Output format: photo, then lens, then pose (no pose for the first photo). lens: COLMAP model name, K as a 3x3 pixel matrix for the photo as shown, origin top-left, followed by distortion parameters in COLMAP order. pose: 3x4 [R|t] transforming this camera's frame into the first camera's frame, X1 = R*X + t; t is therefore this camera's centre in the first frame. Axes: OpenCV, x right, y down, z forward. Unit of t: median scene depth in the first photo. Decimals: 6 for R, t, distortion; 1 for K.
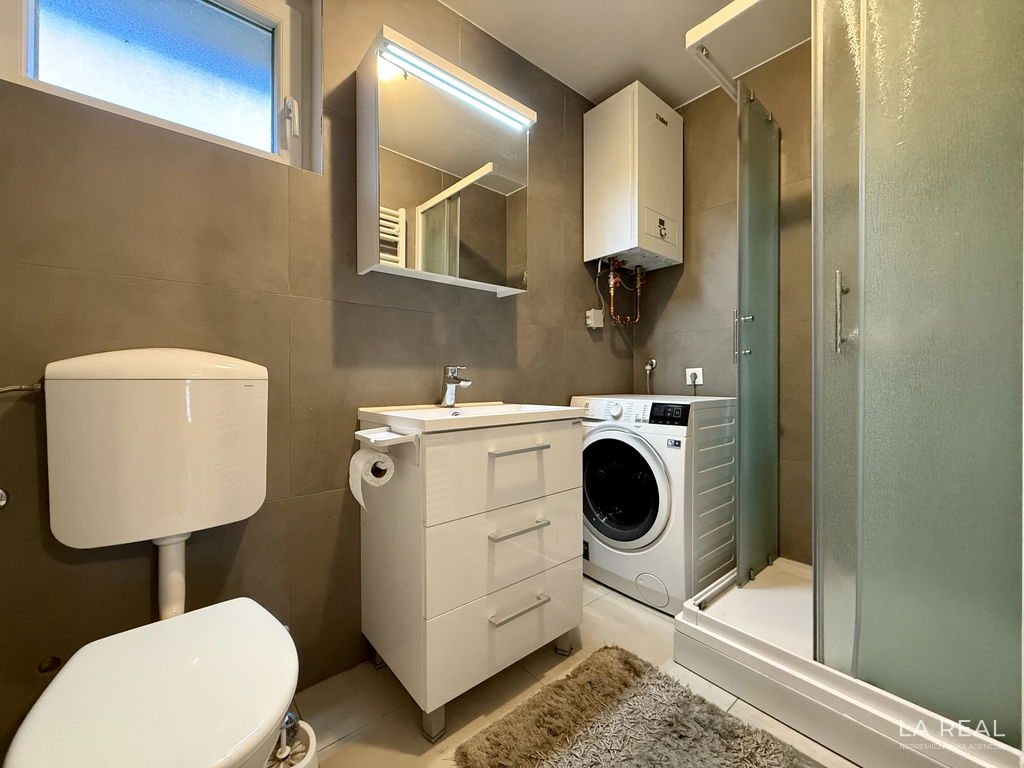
lens RADIAL K [[407.1, 0, 509.5], [0, 407.1, 385.0], [0, 0, 1]] dist [-0.001187, 0.000145]
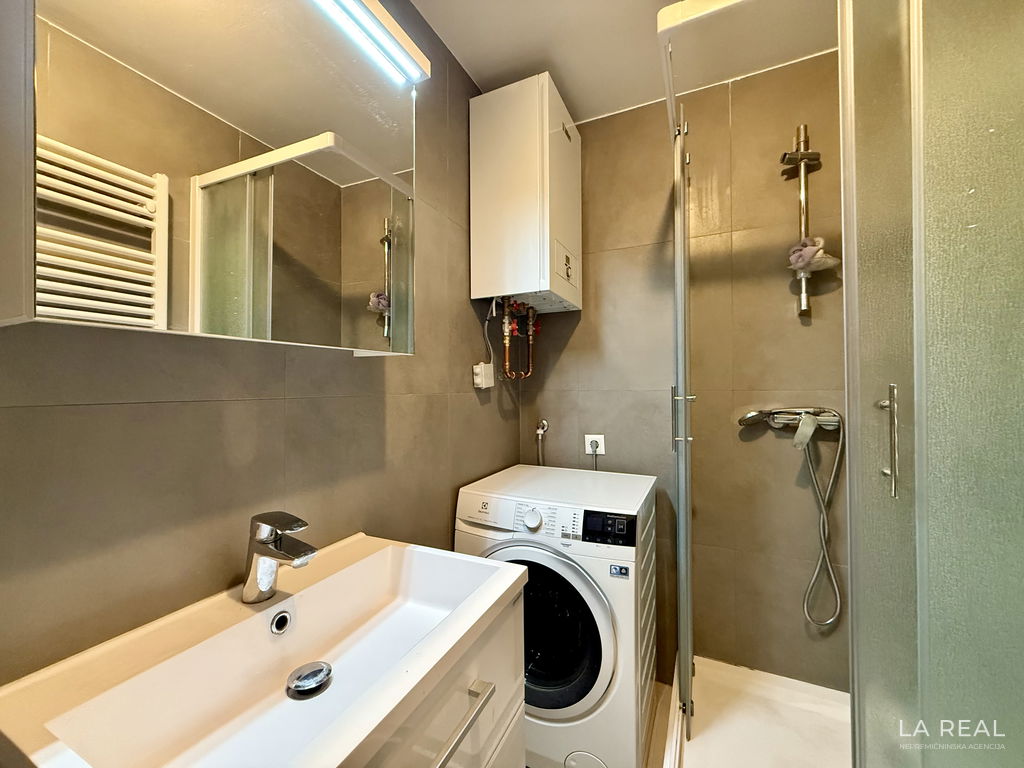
lens RADIAL K [[407.1, 0, 509.5], [0, 407.1, 385.0], [0, 0, 1]] dist [-0.001187, 0.000145]
pose [[0.909993, -0.002378, 0.414617, -0.057583], [0.009431, 0.999844, -0.014963, -0.134906], [-0.414517, 0.017526, 0.909873, 0.305695]]
